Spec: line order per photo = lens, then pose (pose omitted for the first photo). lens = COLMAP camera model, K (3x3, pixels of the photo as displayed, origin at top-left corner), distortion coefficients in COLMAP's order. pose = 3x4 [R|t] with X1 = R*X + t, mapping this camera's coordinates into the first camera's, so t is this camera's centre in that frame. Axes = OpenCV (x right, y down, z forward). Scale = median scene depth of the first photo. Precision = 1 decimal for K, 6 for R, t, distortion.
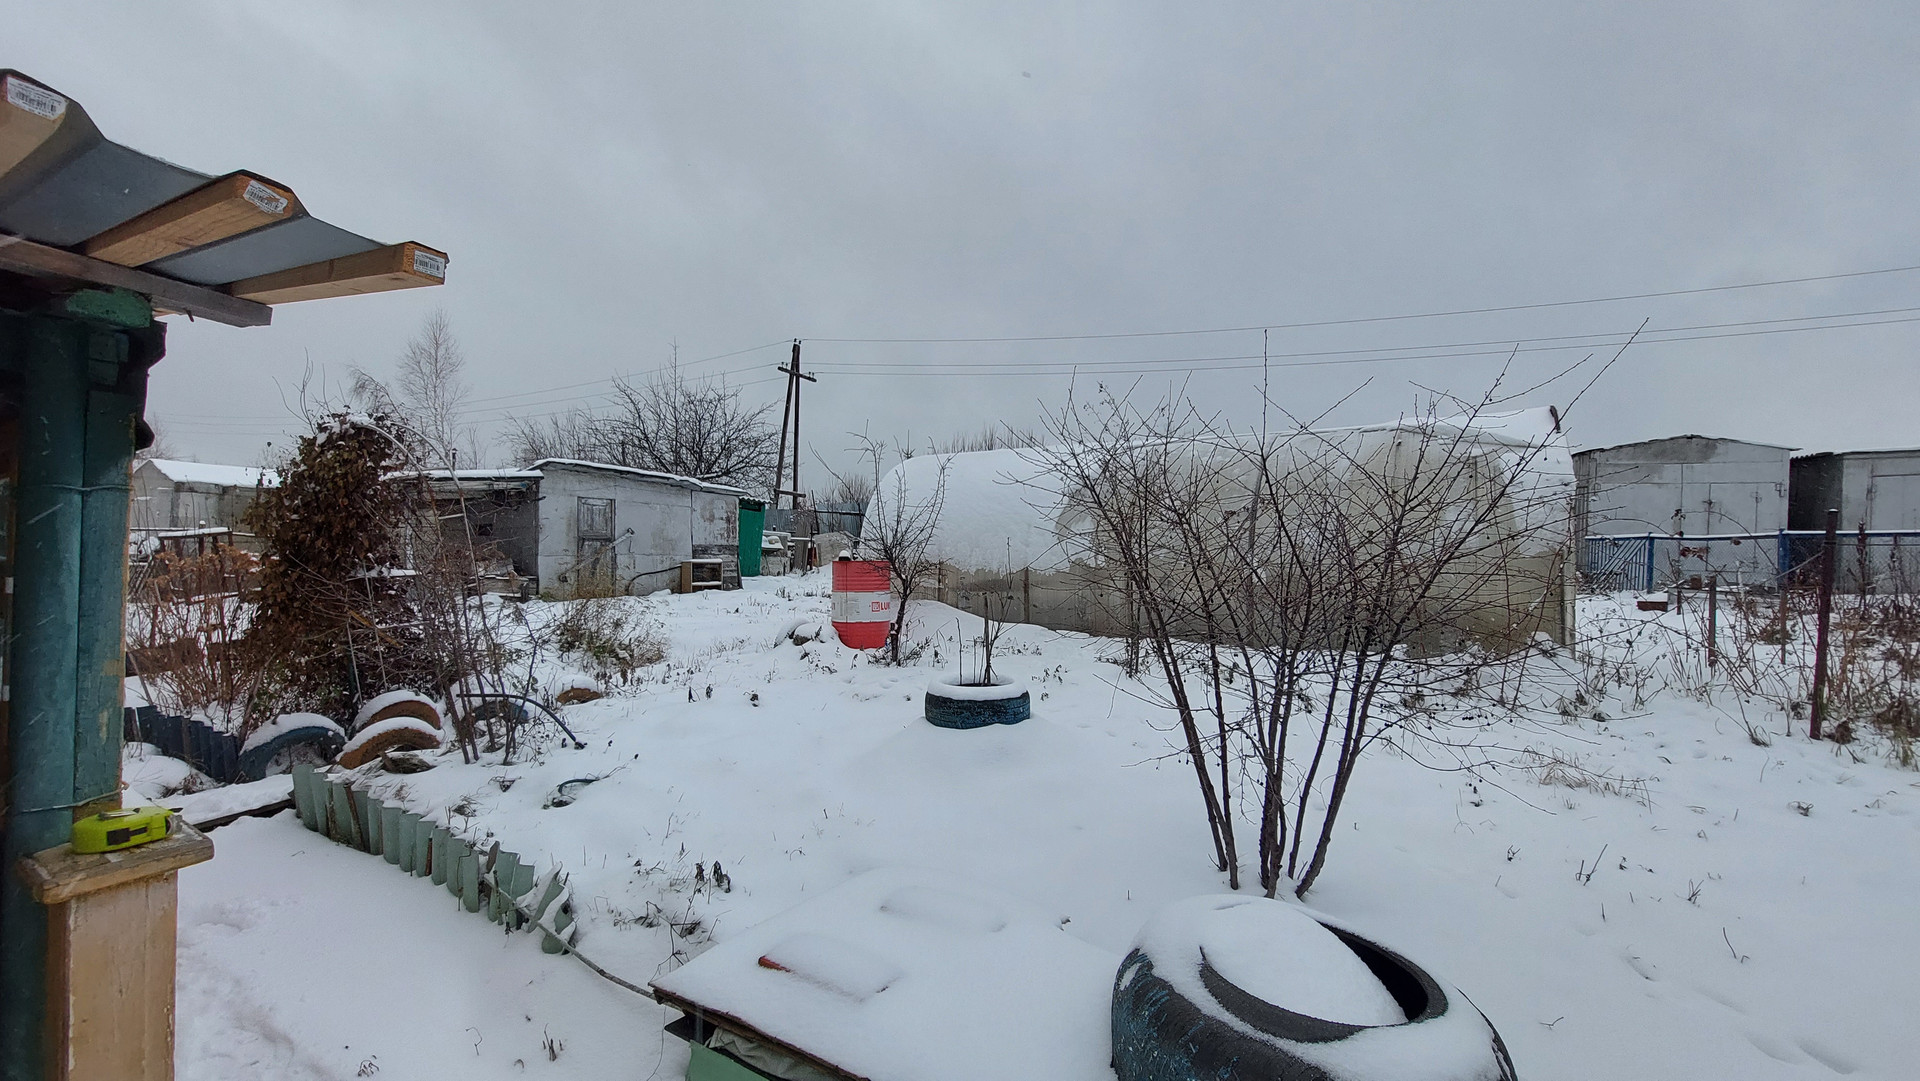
lens RADIAL K [[762.3, 0, 963.0], [0, 762.3, 559.6], [0, 0, 1]] dist [-0.020813, -0.000636]
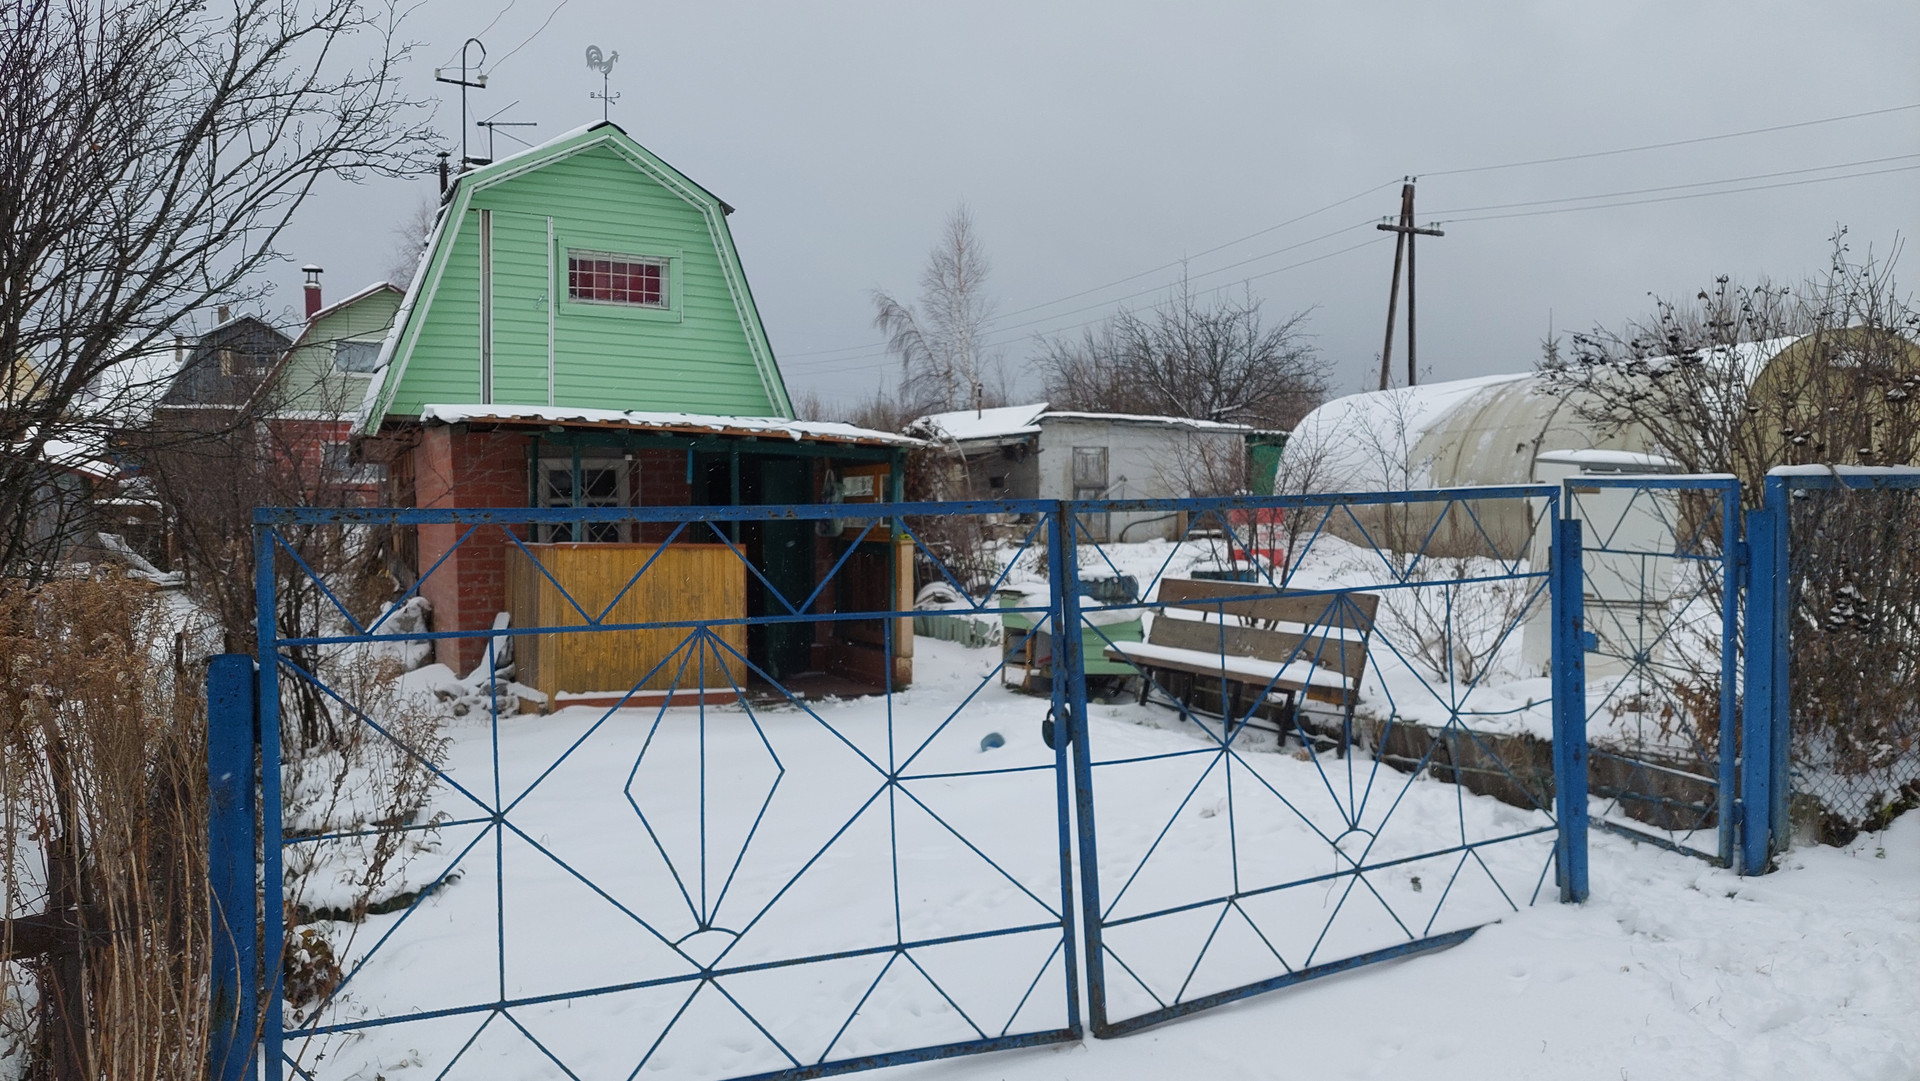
lens RADIAL K [[1364.0, 0, 948.2], [0, 1364.0, 551.5], [0, 0, 1]] dist [0.054132, -0.027865]
pose [[0.811261, -0.003948, -0.584671, 0.753026], [0.017655, 0.999687, 0.017747, 0.039509], [0.584417, -0.024720, 0.811077, -1.045656]]
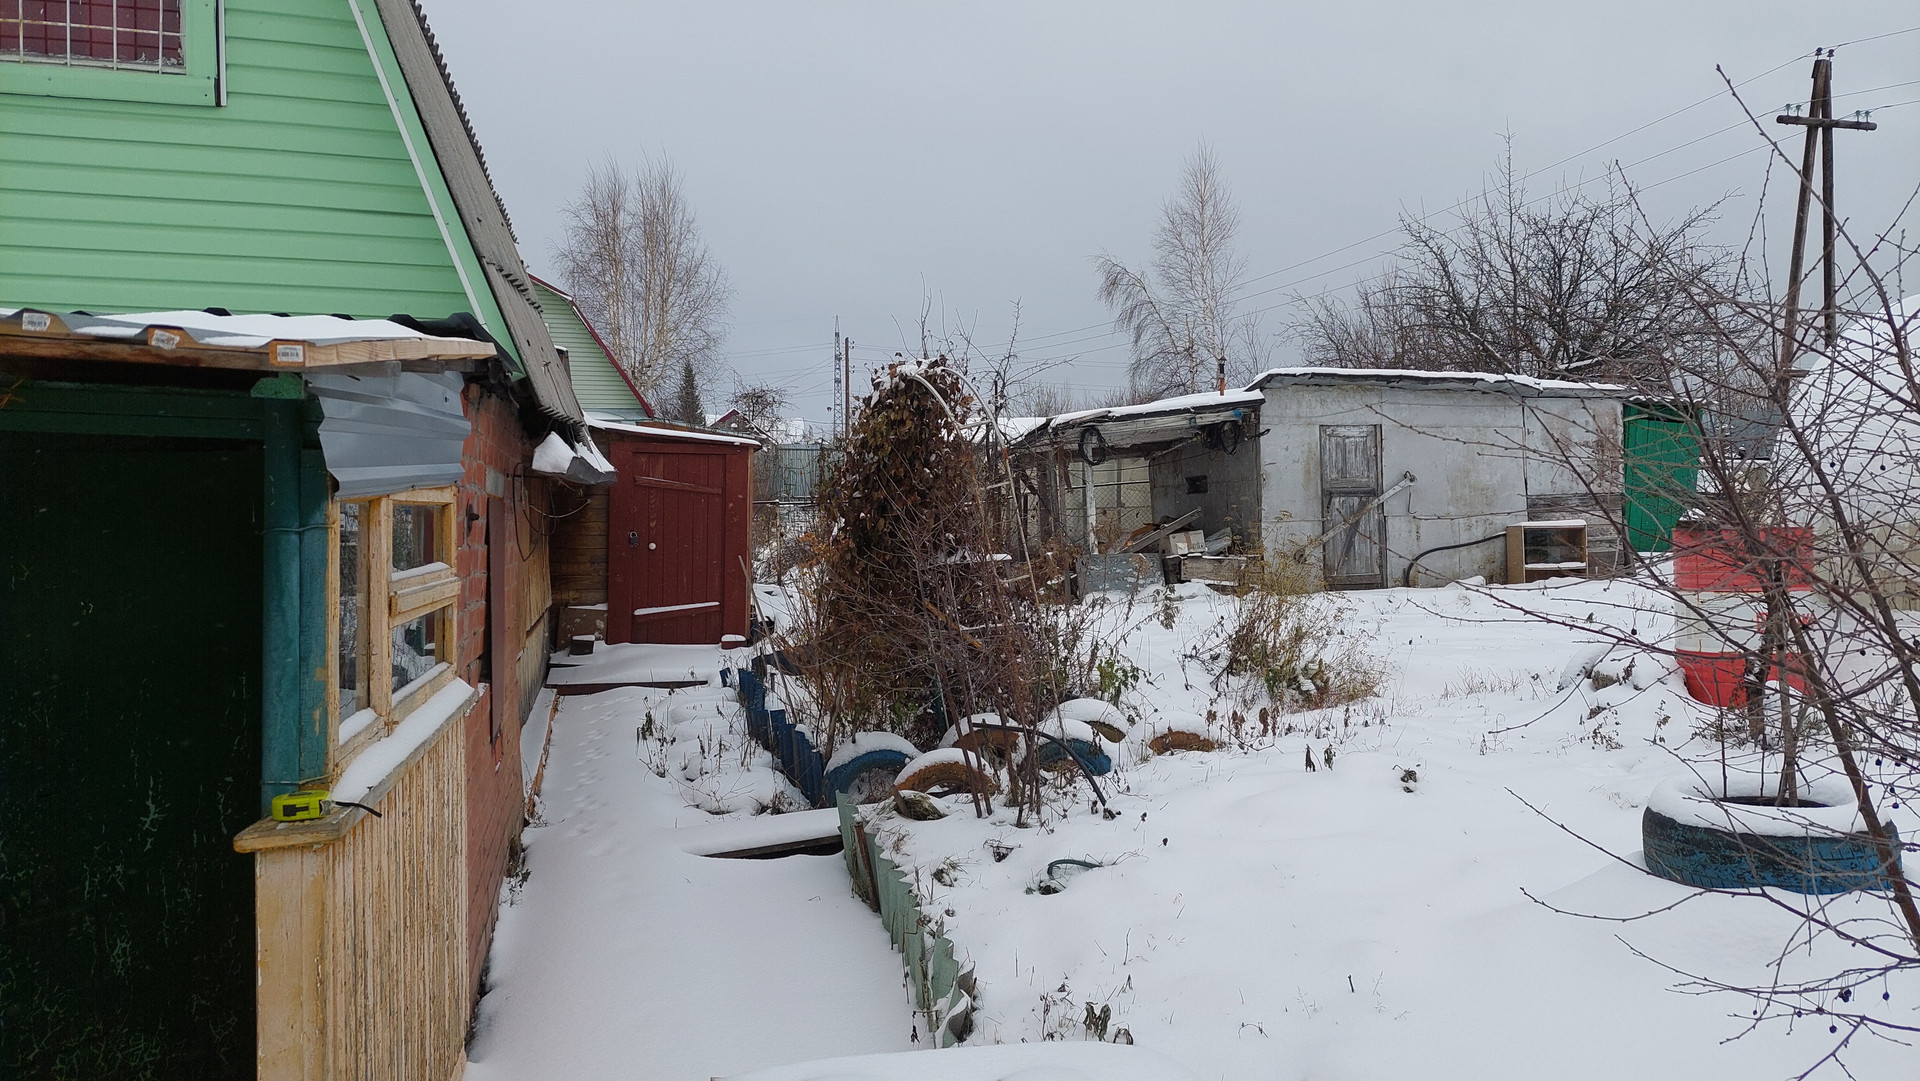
lens RADIAL K [[1364.0, 0, 966.3], [0, 1364.0, 523.3], [0, 0, 1]] dist [0.054132, -0.027865]
pose [[0.690325, -0.019260, -0.723243, 0.170245], [0.023563, 0.999714, -0.004132, -0.009437], [0.723115, -0.014189, 0.690582, 0.027279]]
